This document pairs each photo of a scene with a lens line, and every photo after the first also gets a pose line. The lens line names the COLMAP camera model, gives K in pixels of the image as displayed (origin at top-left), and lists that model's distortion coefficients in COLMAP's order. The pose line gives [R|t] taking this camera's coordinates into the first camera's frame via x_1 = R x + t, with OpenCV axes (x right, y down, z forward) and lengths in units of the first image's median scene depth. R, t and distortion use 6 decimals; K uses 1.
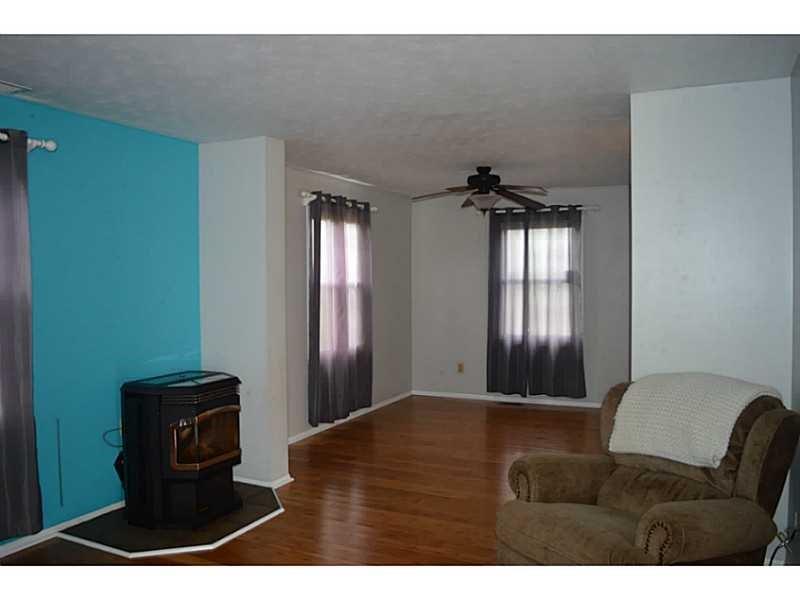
lens RADIAL K [[642.4, 0, 400.0], [0, 642.4, 300.0], [0, 0, 1]] dist [-0.056610, 0.001031]
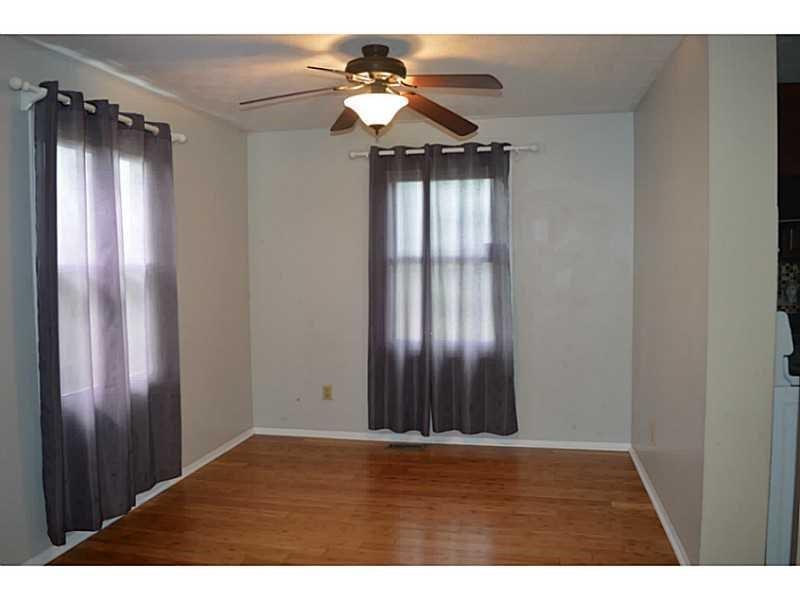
lens RADIAL K [[642.4, 0, 400.0], [0, 642.4, 300.0], [0, 0, 1]] dist [-0.056610, 0.001031]
pose [[0.973081, -0.019020, 0.229677, 0.019003], [0.012842, 0.999515, 0.028362, -0.007156], [-0.230105, -0.024649, 0.972854, 0.373988]]
